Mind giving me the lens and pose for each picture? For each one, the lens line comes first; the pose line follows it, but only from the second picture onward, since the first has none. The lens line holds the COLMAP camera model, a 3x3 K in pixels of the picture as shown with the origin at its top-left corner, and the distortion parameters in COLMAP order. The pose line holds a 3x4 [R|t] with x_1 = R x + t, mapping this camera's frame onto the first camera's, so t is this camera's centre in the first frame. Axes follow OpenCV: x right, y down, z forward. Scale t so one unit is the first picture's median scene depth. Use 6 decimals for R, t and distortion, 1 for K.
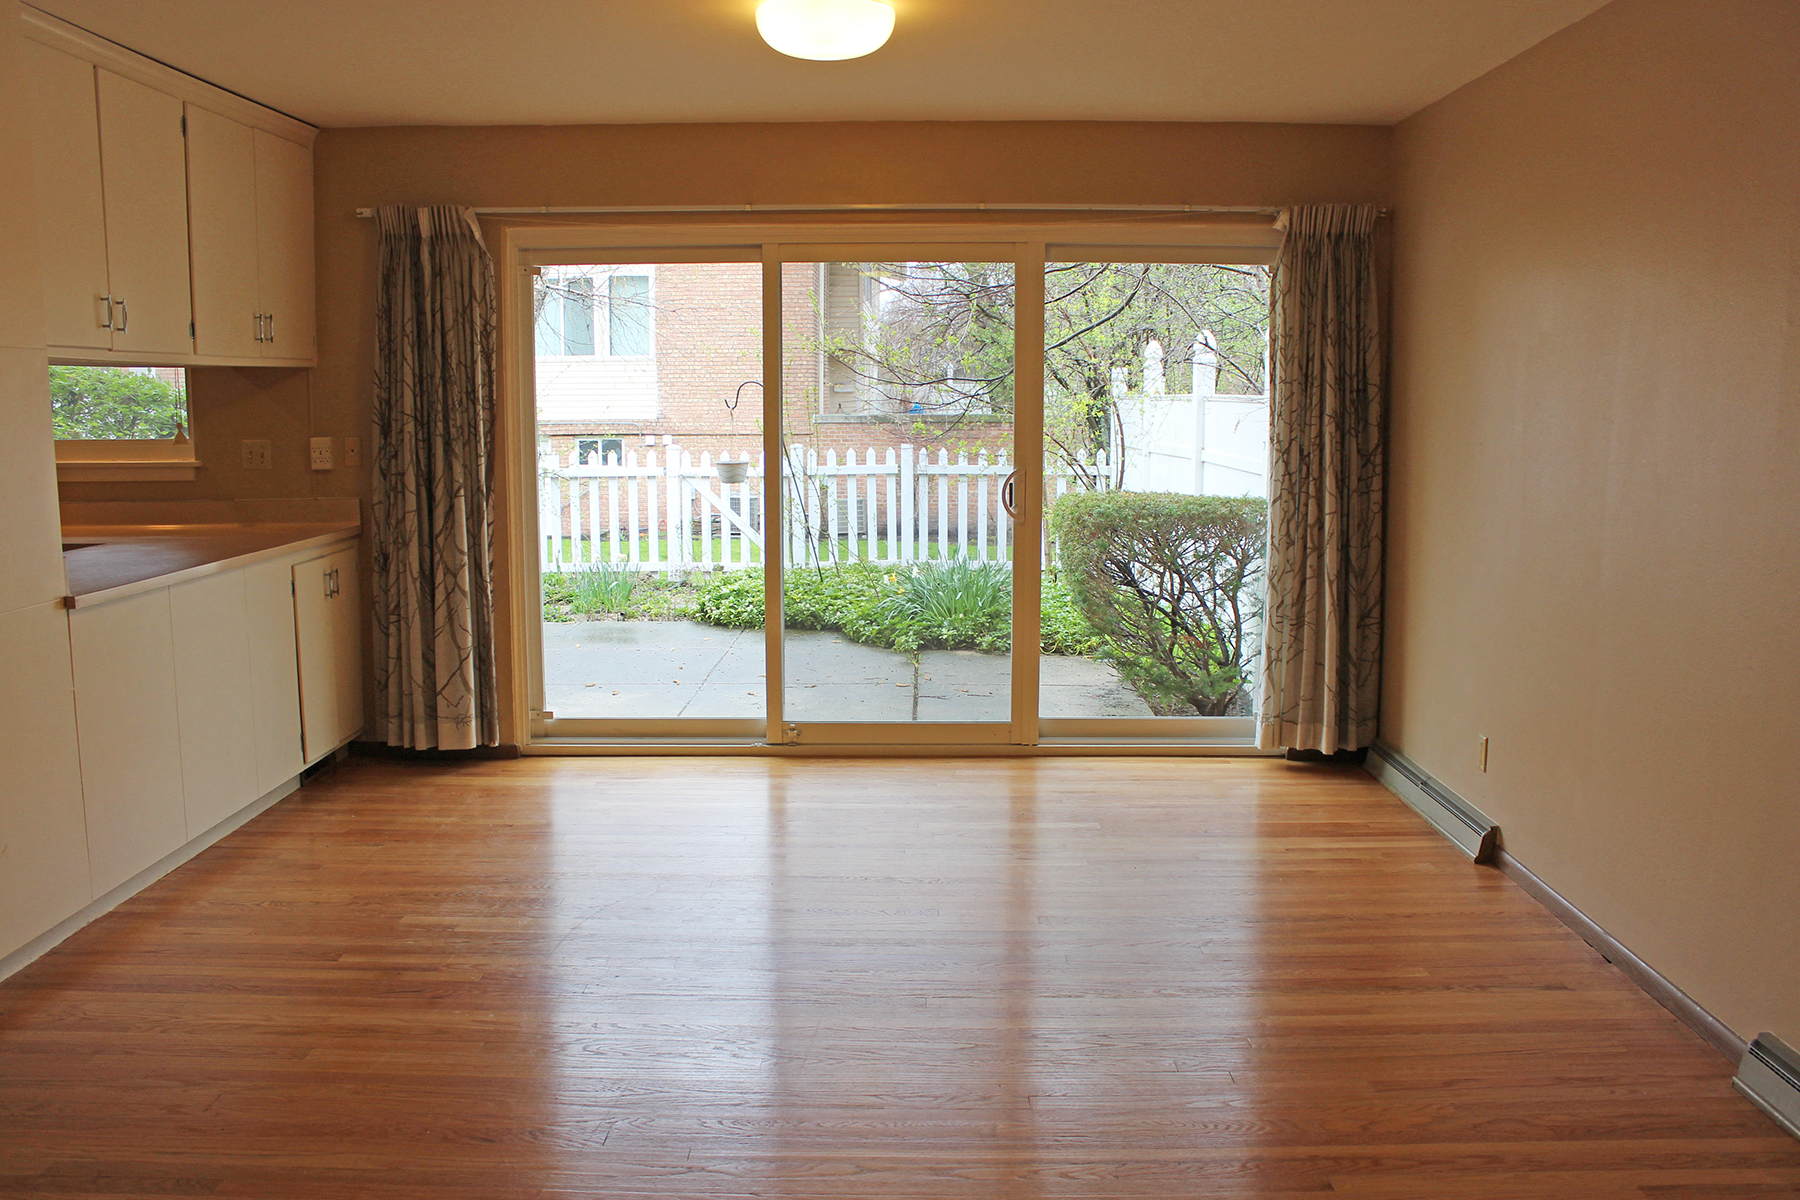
lens RADIAL K [[1535.7, 0, 900.0], [0, 1535.7, 600.0], [0, 0, 1]] dist [-0.141076, 0.109063]
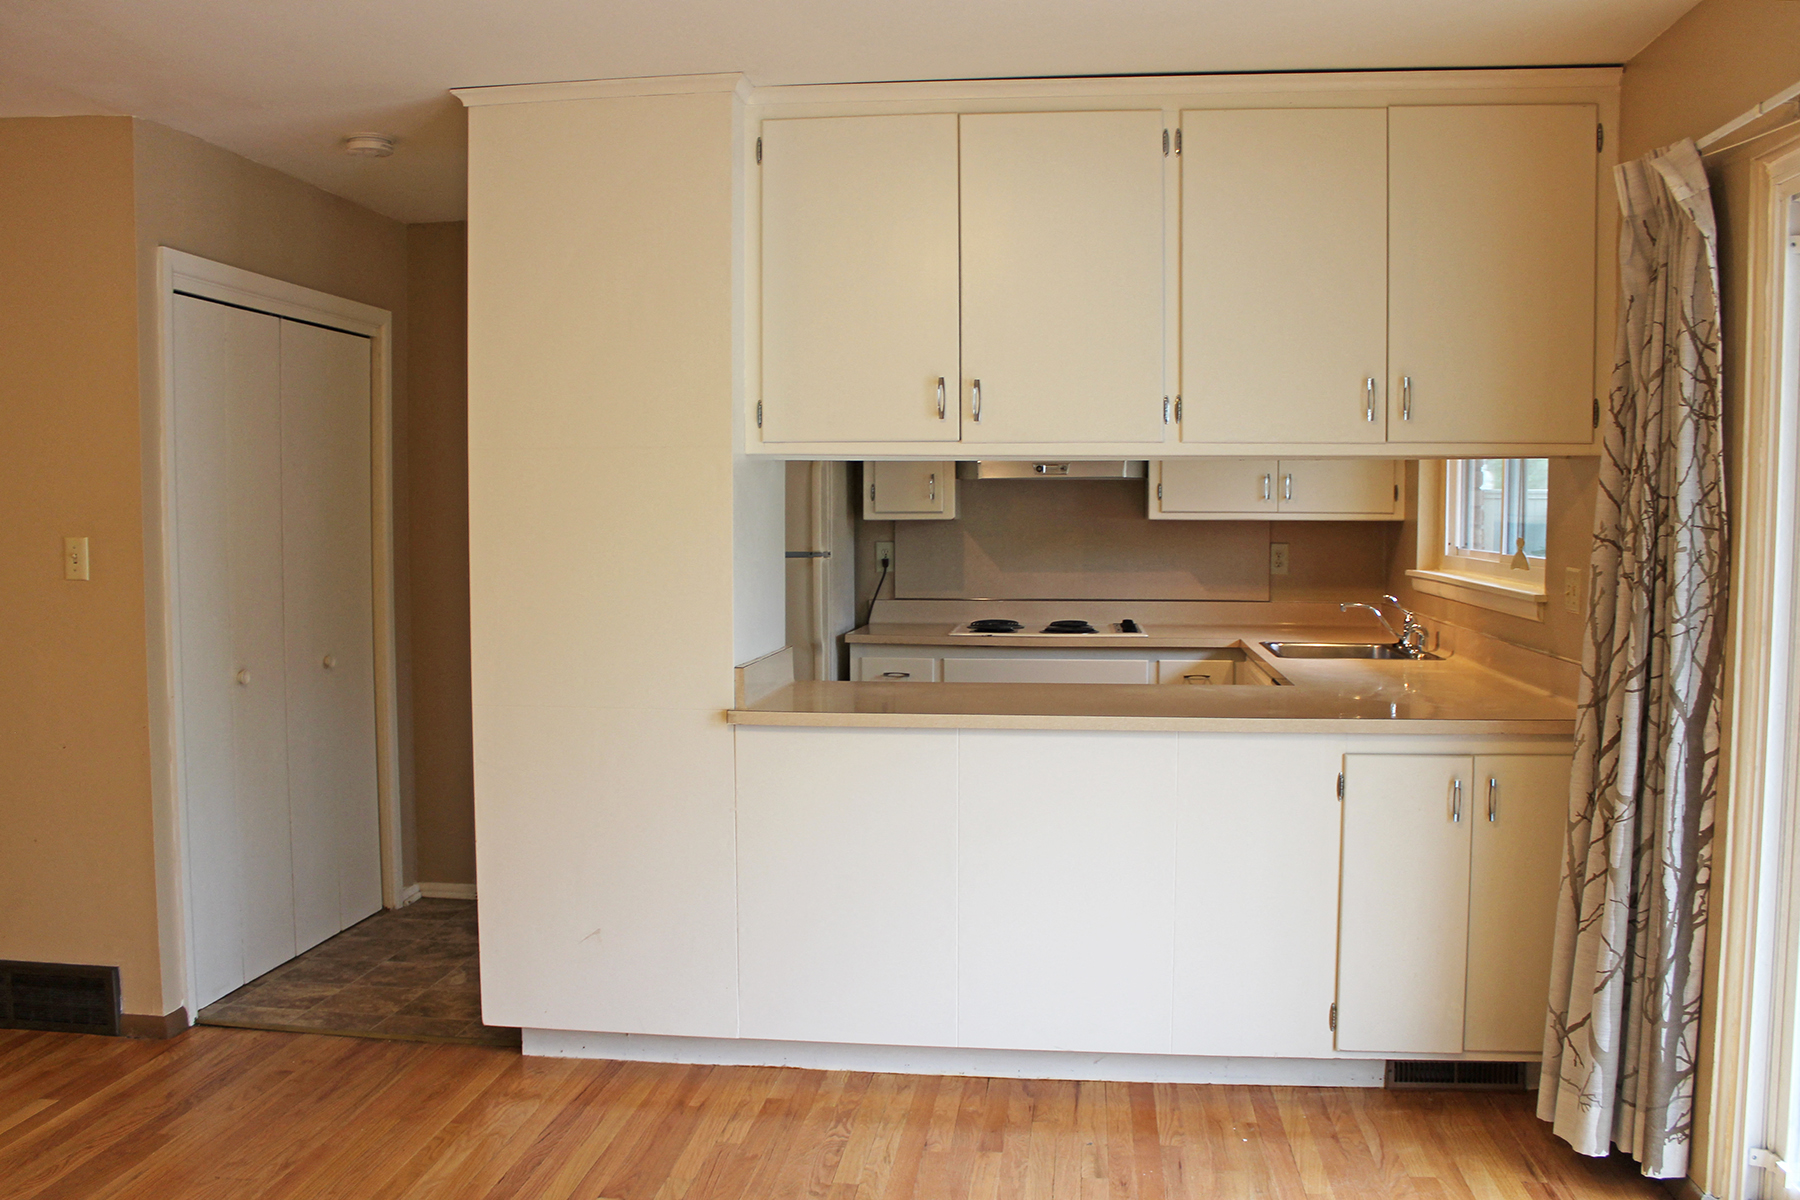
lens RADIAL K [[1535.7, 0, 900.0], [0, 1535.7, 600.0], [0, 0, 1]] dist [-0.141076, 0.109063]
pose [[-0.107984, 0.069479, -0.991722, 0.252963], [-0.129649, 0.988052, 0.083339, -0.109535], [0.985663, 0.137575, -0.097686, 0.785646]]
